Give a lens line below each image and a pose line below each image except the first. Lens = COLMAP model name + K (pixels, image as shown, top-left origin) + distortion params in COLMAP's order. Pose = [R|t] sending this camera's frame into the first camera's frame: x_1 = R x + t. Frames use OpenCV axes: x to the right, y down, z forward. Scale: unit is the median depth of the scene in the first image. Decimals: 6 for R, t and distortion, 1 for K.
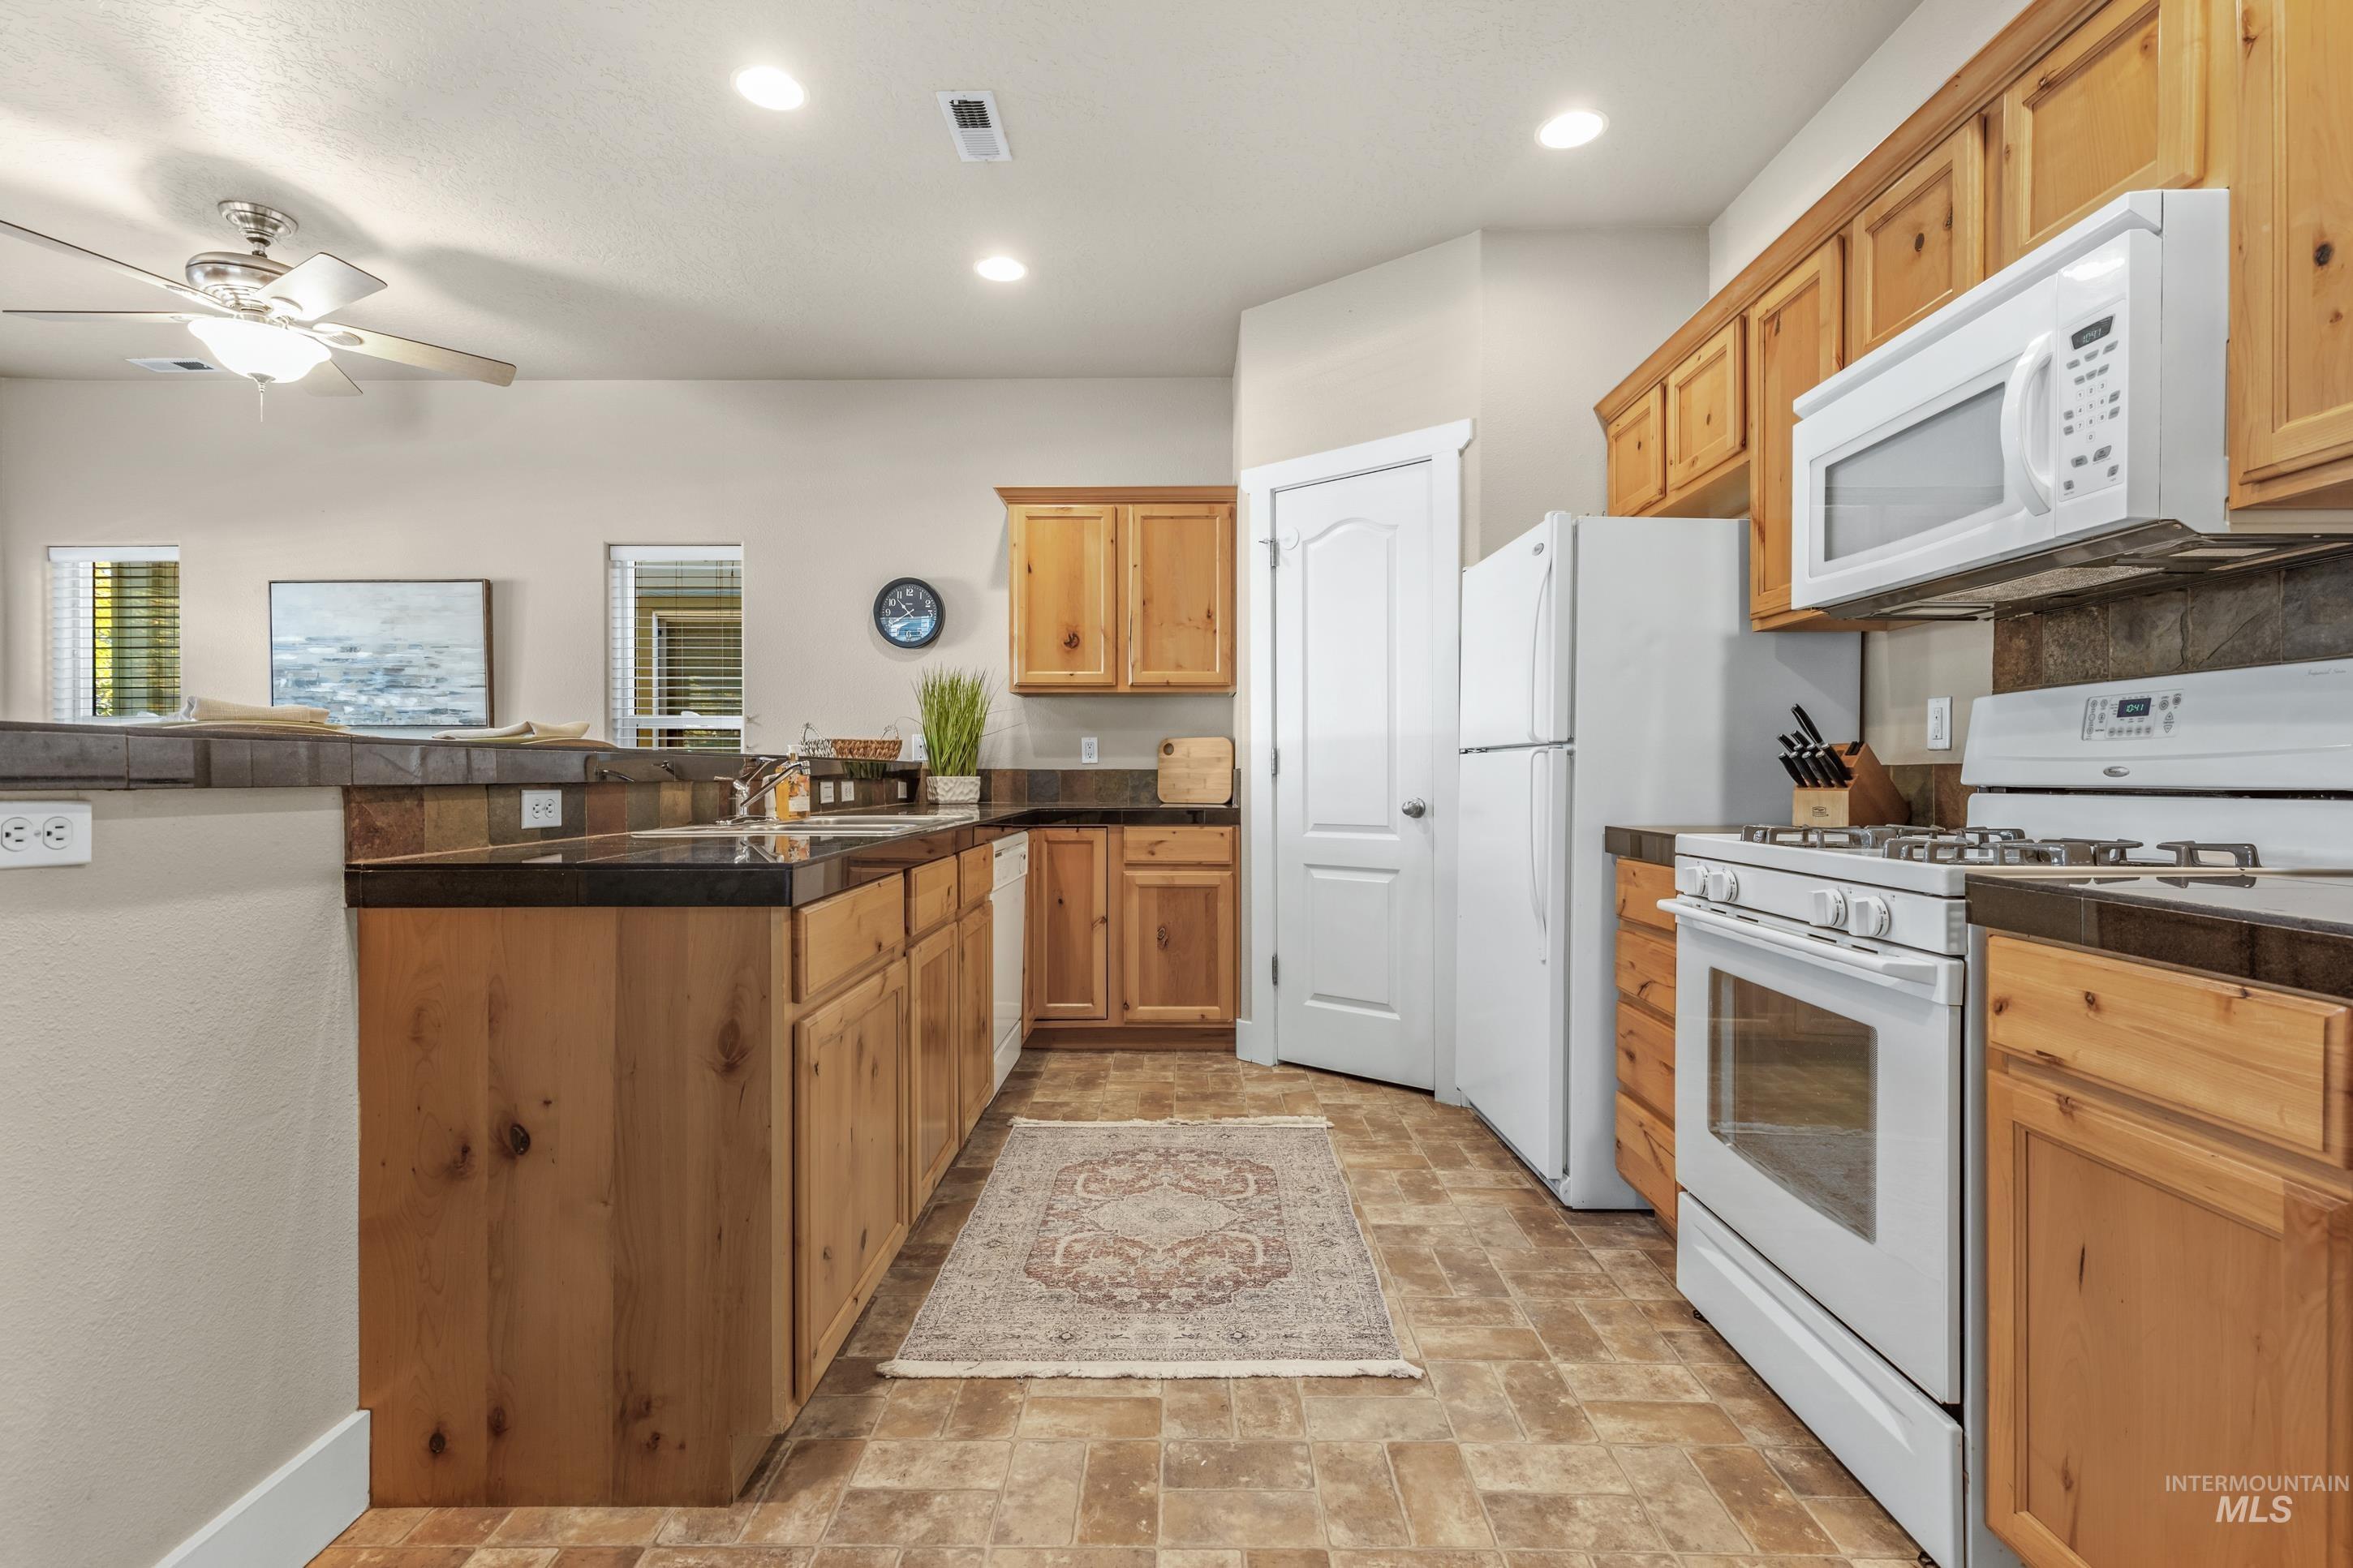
lens RADIAL K [[1065.4, 0, 1170.7], [0, 1065.4, 776.7], [0, 0, 1]] dist [-0.000609, -0.001216]
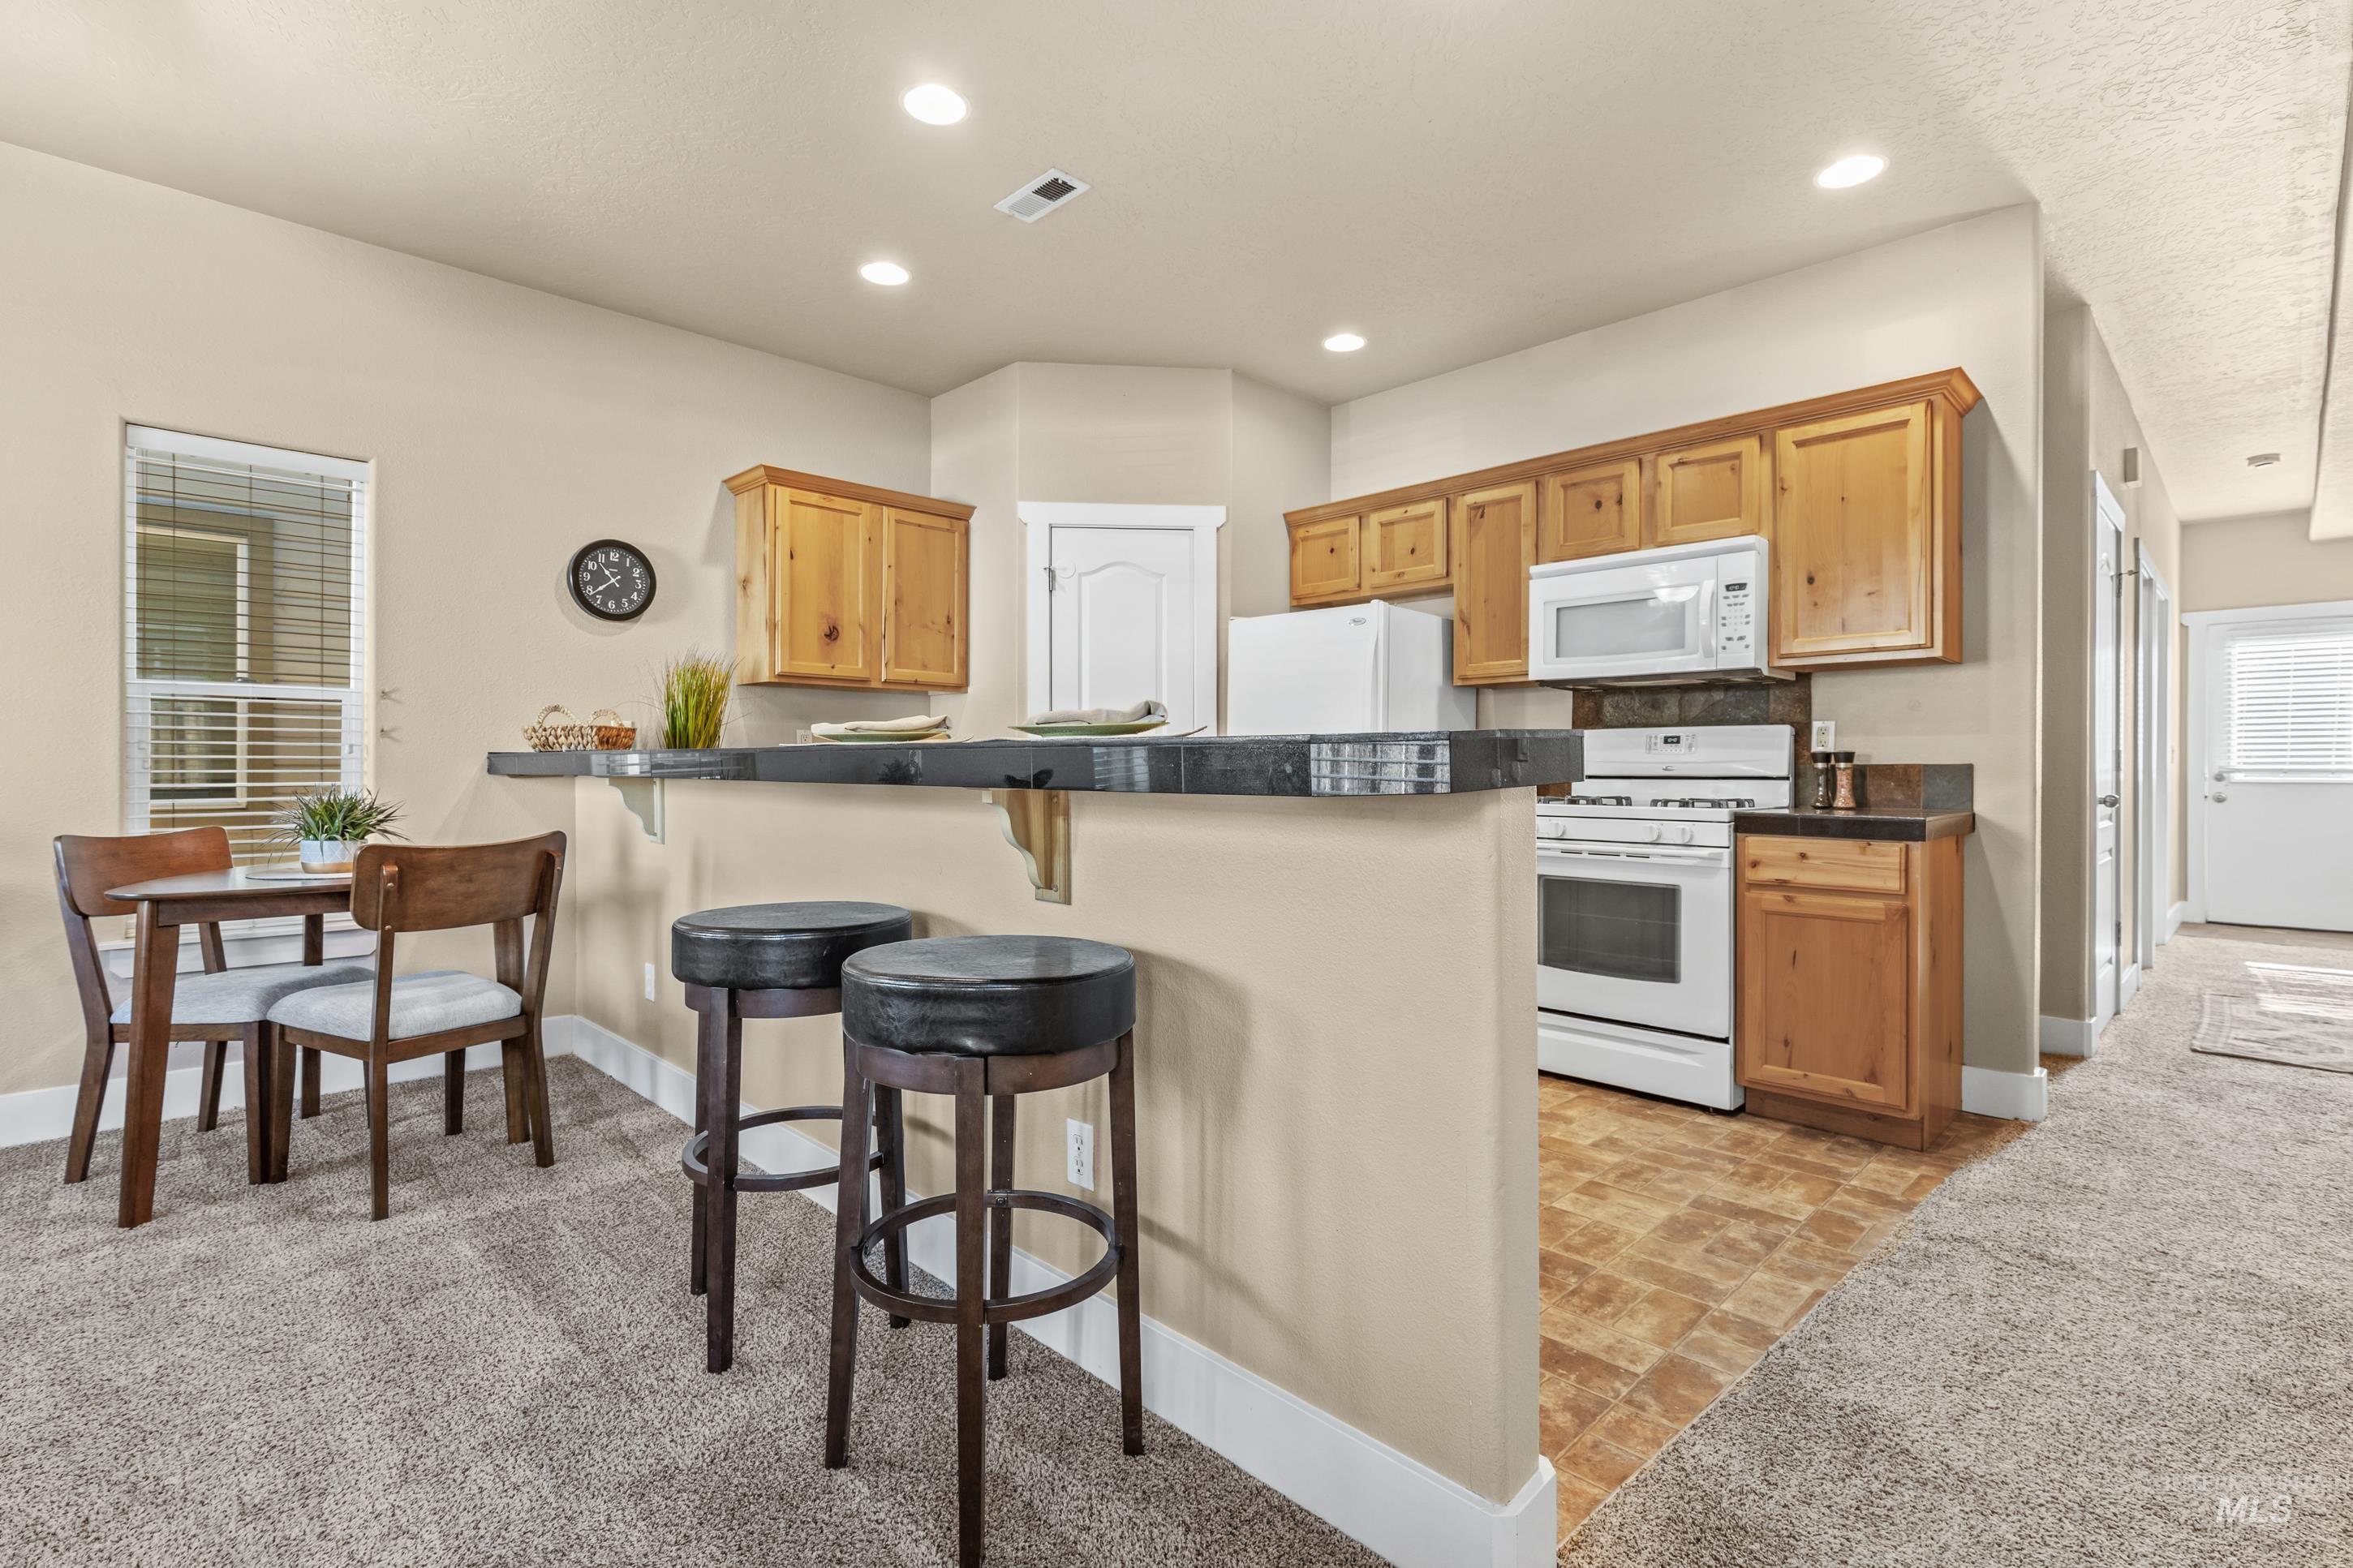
lens RADIAL K [[1065.4, 0, 1181.0], [0, 1065.4, 763.2], [0, 0, 1]] dist [-0.000609, -0.001216]
pose [[0.709698, 0.004666, 0.704490, -0.928557], [-0.001852, 0.999987, -0.004758, -0.001716], [-0.704503, 0.002073, 0.709698, 0.092742]]
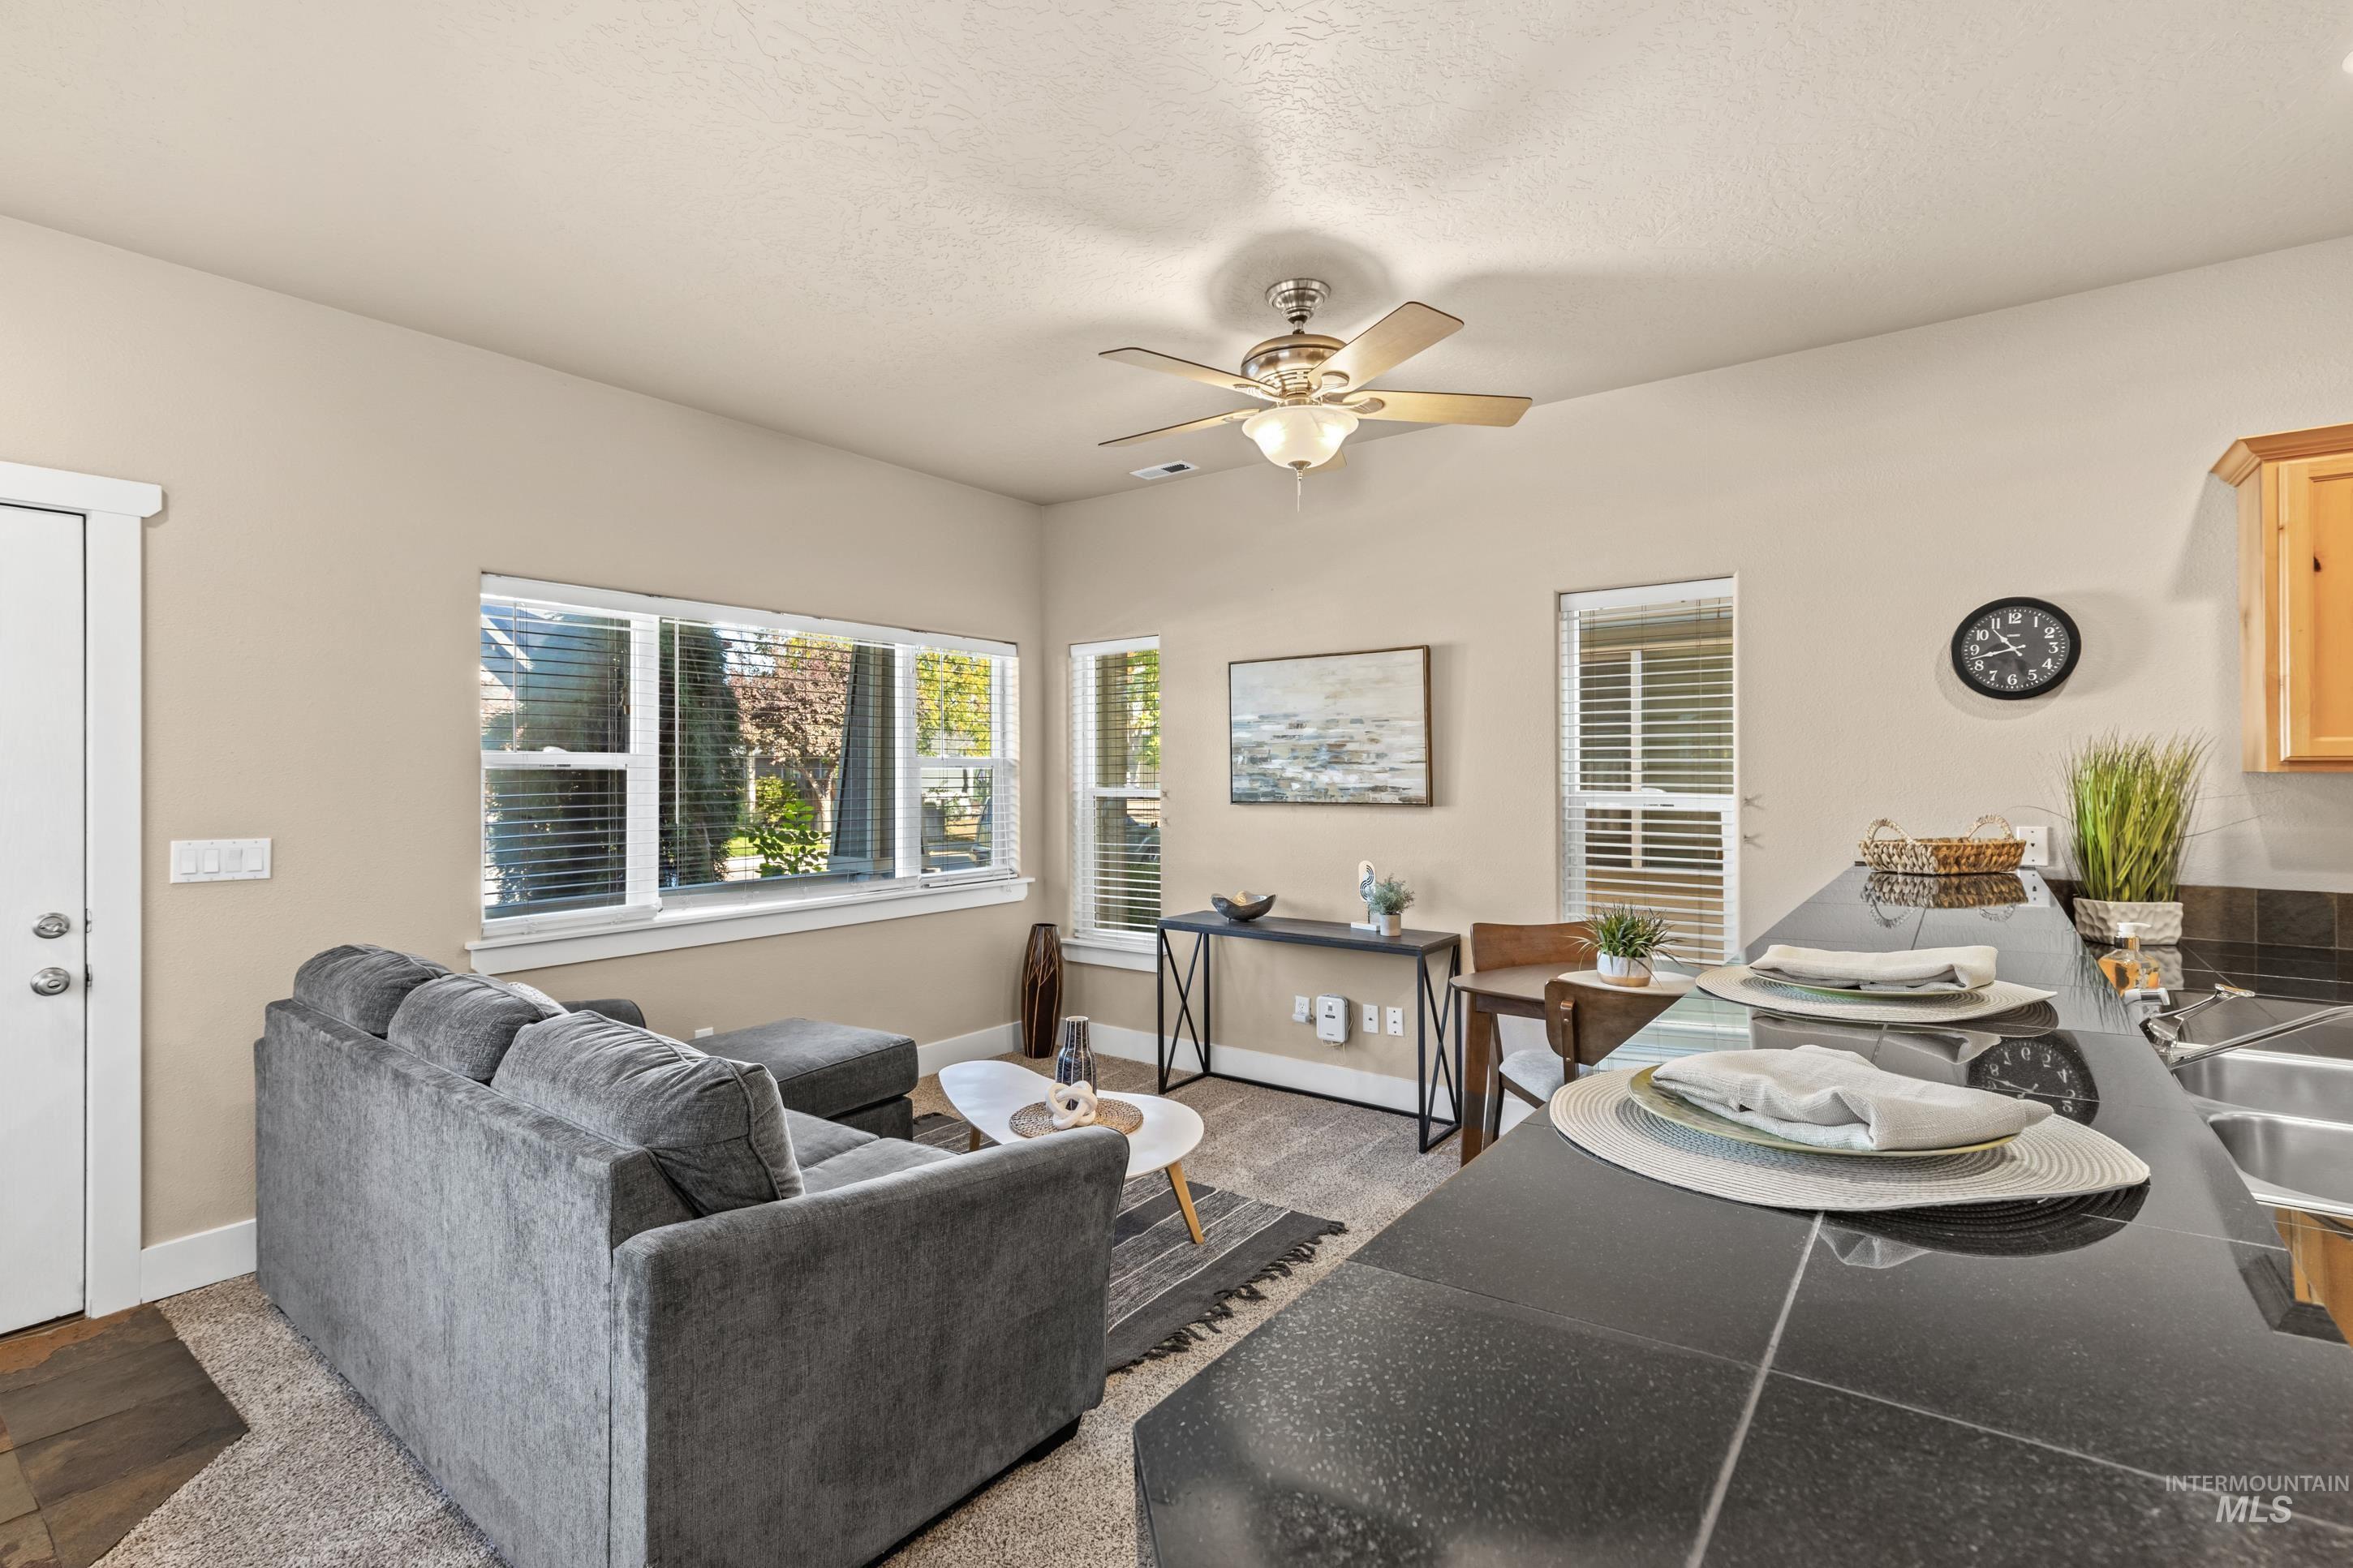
lens RADIAL K [[1048.1, 0, 1170.2], [0, 1048.1, 776.0], [0, 0, 1]] dist [0.004662, -0.001733]
pose [[0.806593, -0.000389, -0.591107, -0.497063], [-0.000495, 0.999999, -0.001333, -0.124387], [0.591107, 0.001368, 0.806592, 0.235015]]
